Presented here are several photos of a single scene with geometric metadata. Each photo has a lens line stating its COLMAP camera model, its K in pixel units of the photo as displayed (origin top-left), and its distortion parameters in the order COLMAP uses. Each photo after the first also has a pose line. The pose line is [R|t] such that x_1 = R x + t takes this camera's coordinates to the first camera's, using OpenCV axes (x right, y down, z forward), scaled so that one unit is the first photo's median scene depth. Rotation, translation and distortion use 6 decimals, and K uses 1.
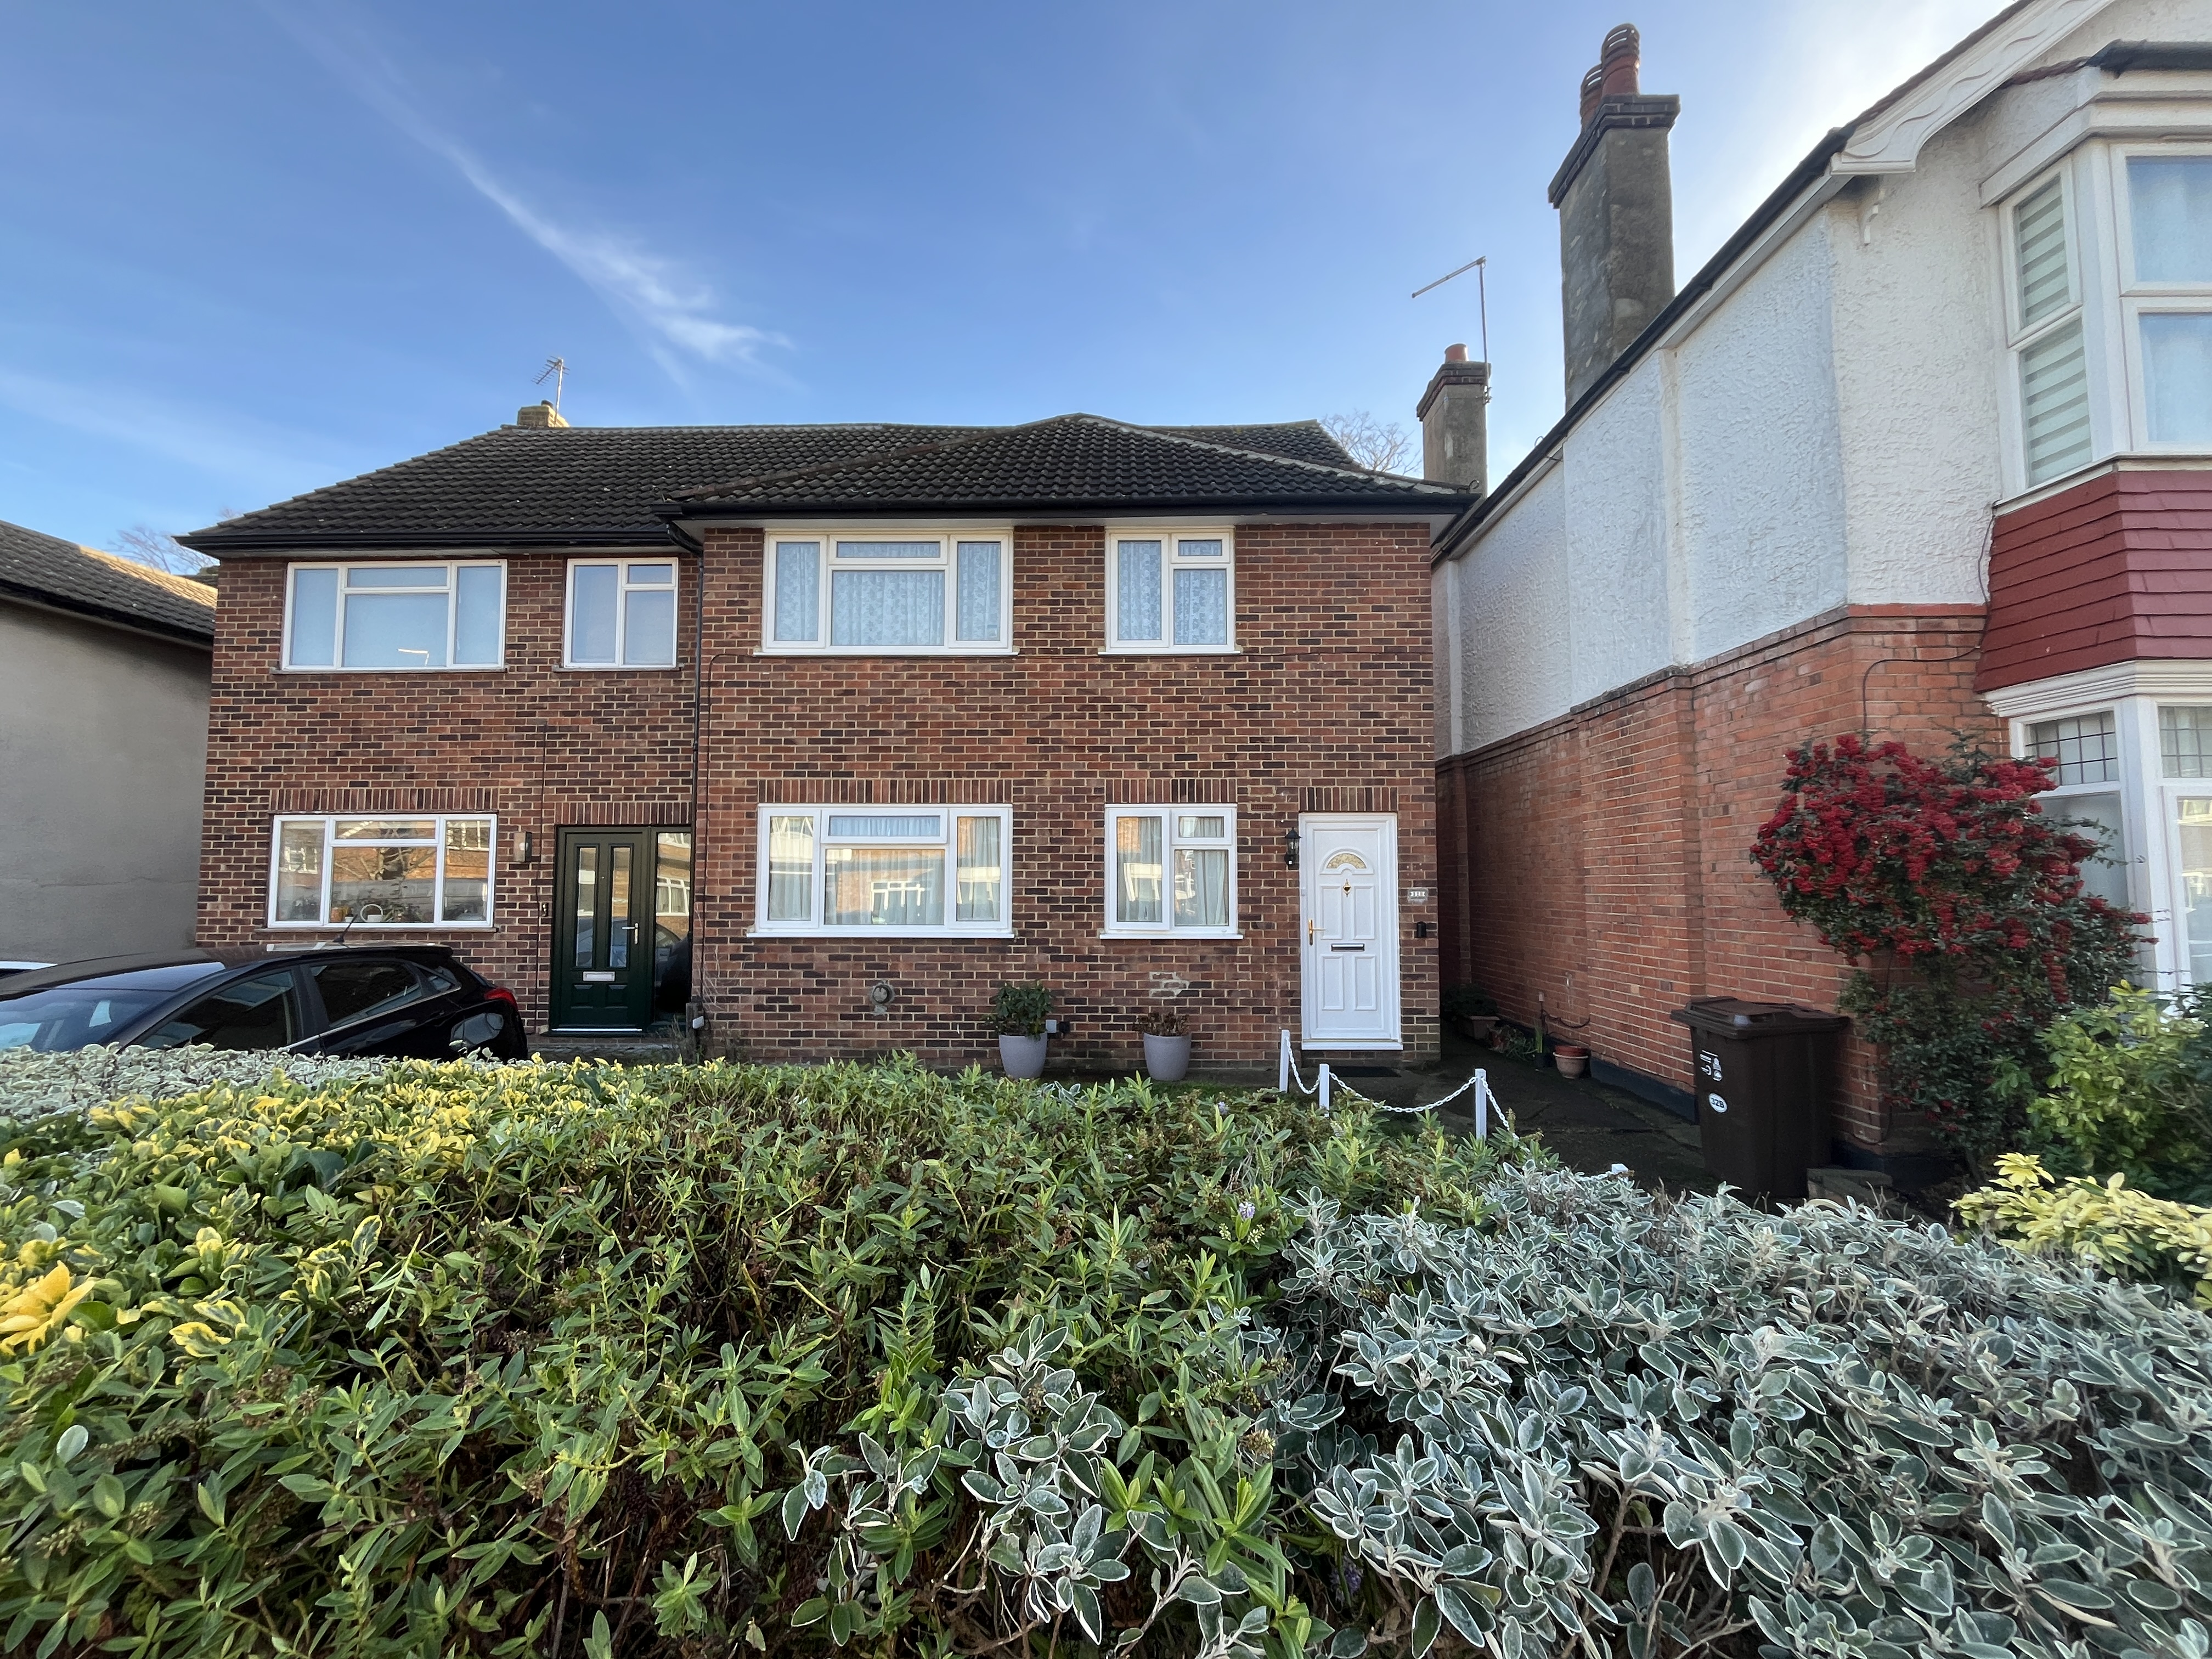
lens RADIAL K [[879.4, 0, 1102.5], [0, 879.4, 825.3], [0, 0, 1]] dist [-0.003801, -0.000645]
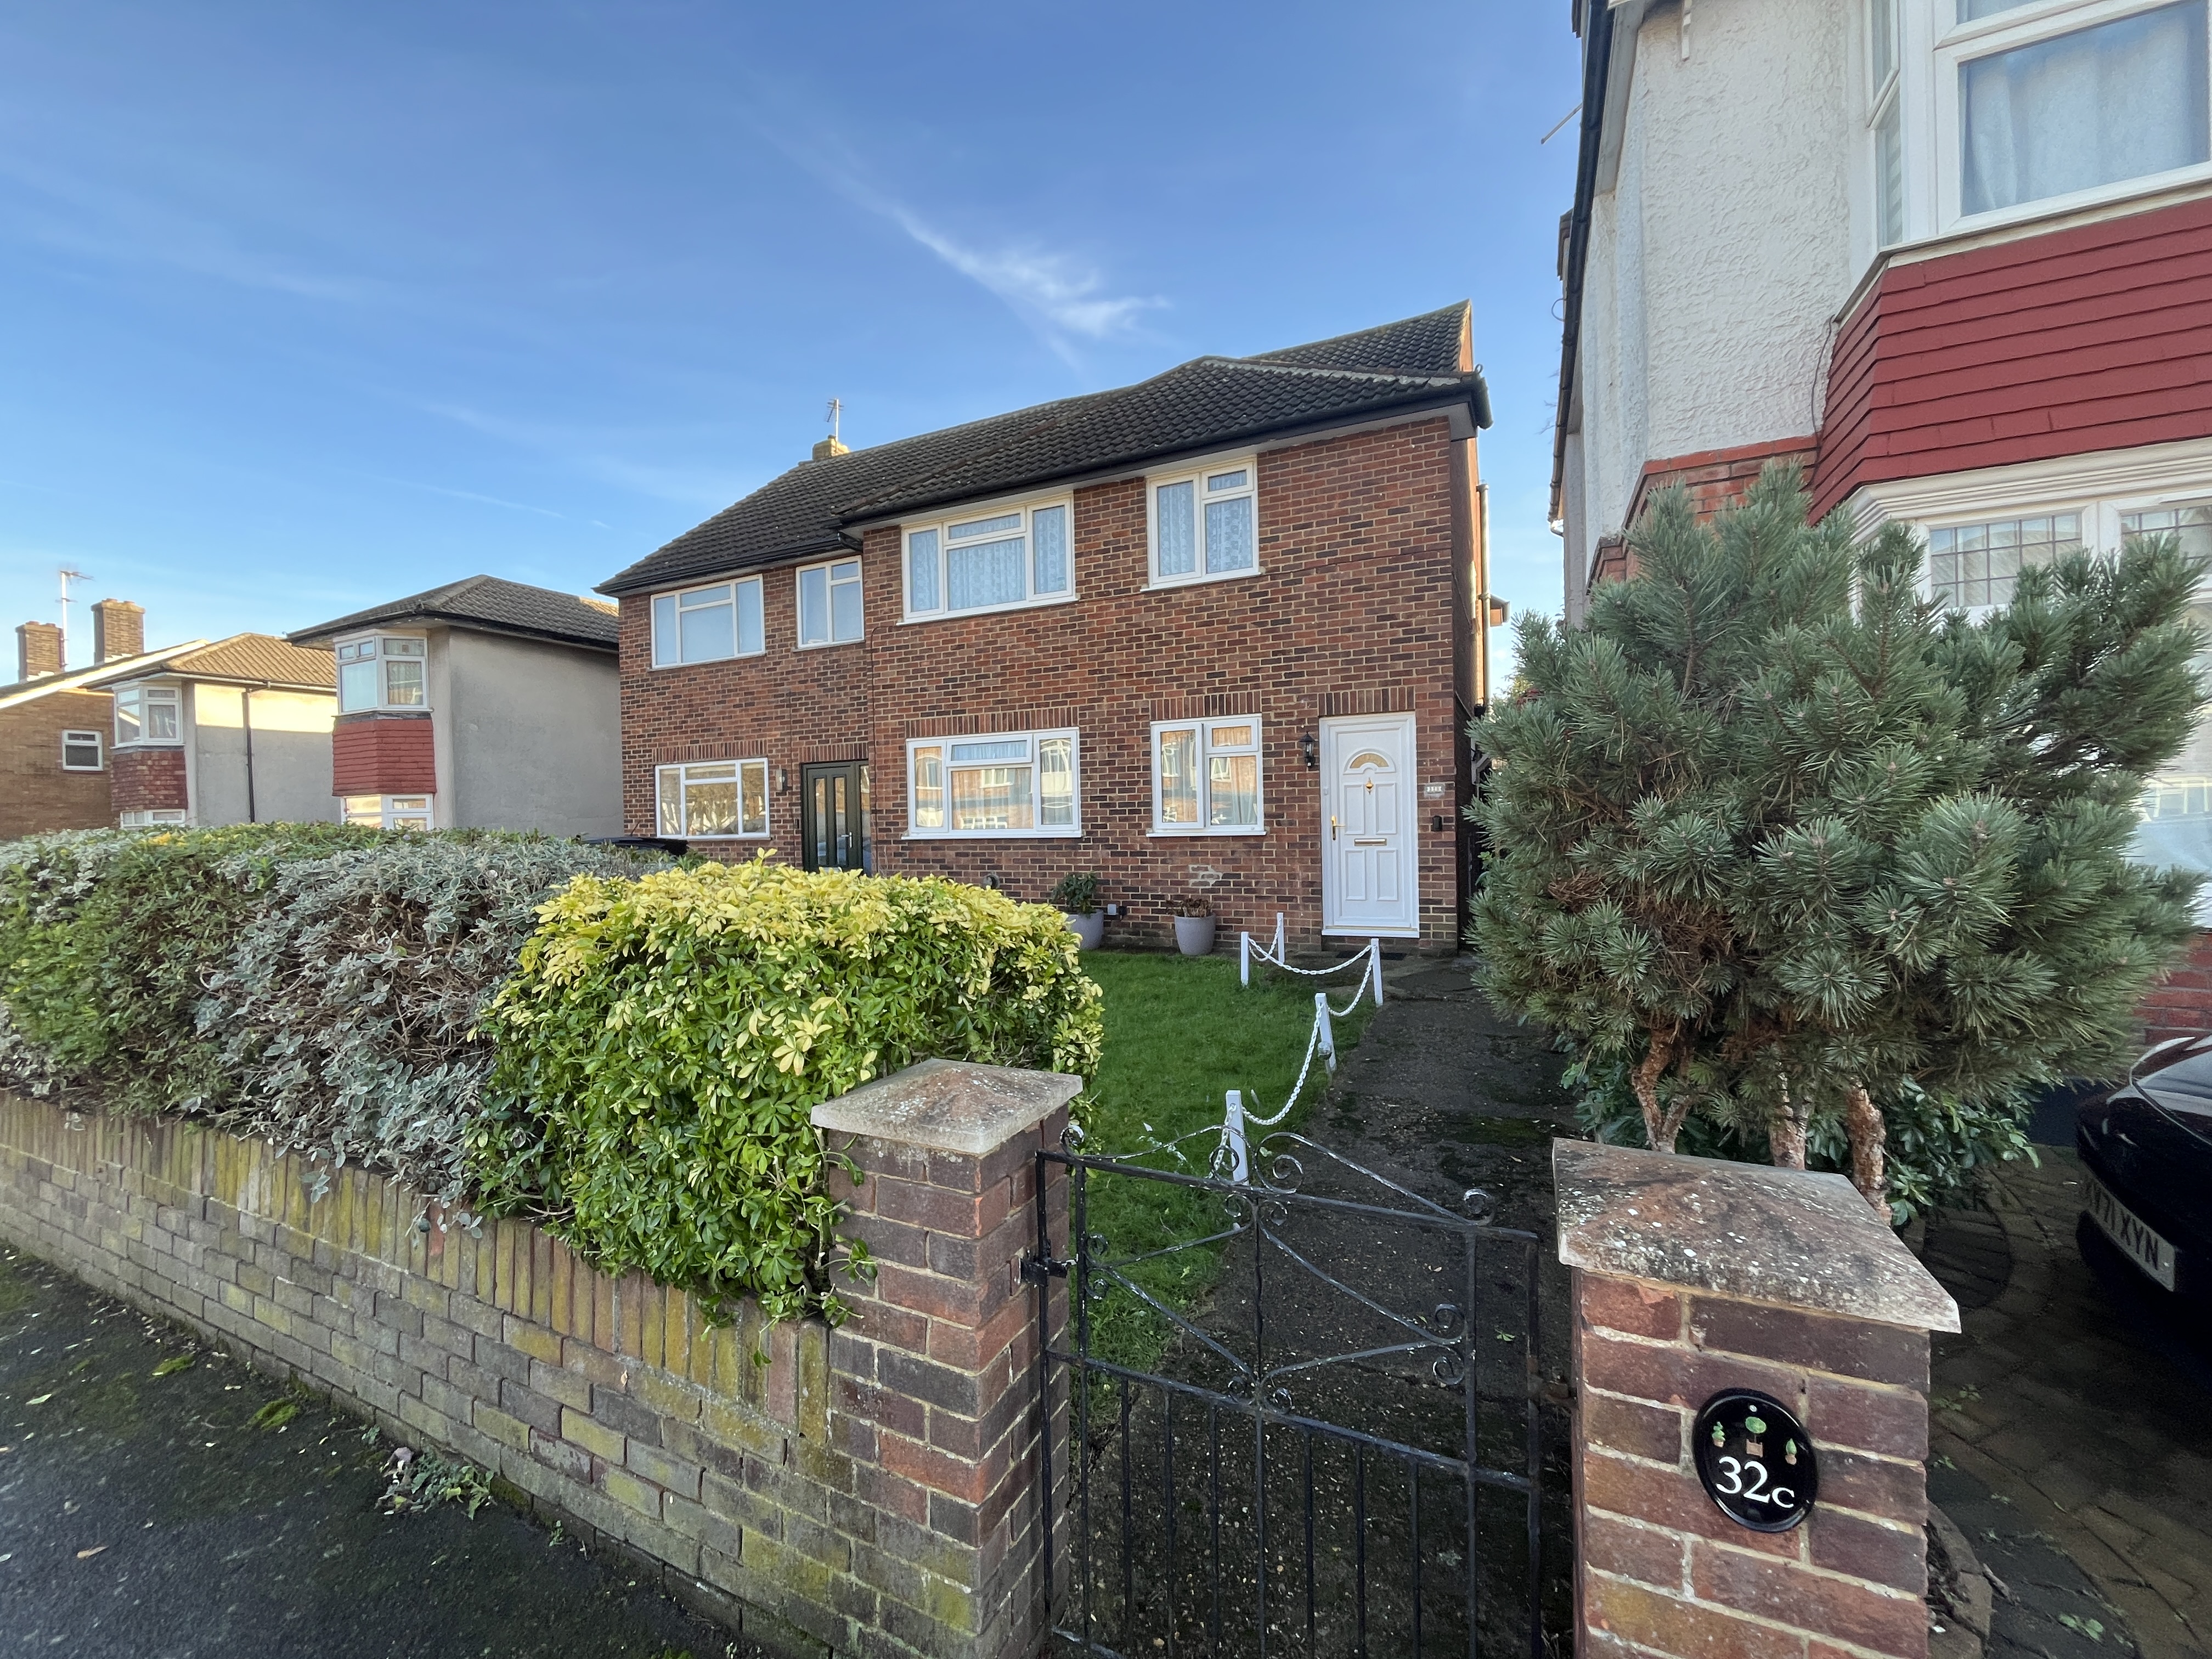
lens RADIAL K [[879.4, 0, 1098.5], [0, 879.4, 823.7], [0, 0, 1]] dist [-0.003801, -0.000645]
pose [[0.914764, -0.019836, -0.403501, 0.402437], [0.049352, 0.996800, 0.062881, 0.033629], [0.400962, -0.077435, 0.912816, -0.096784]]
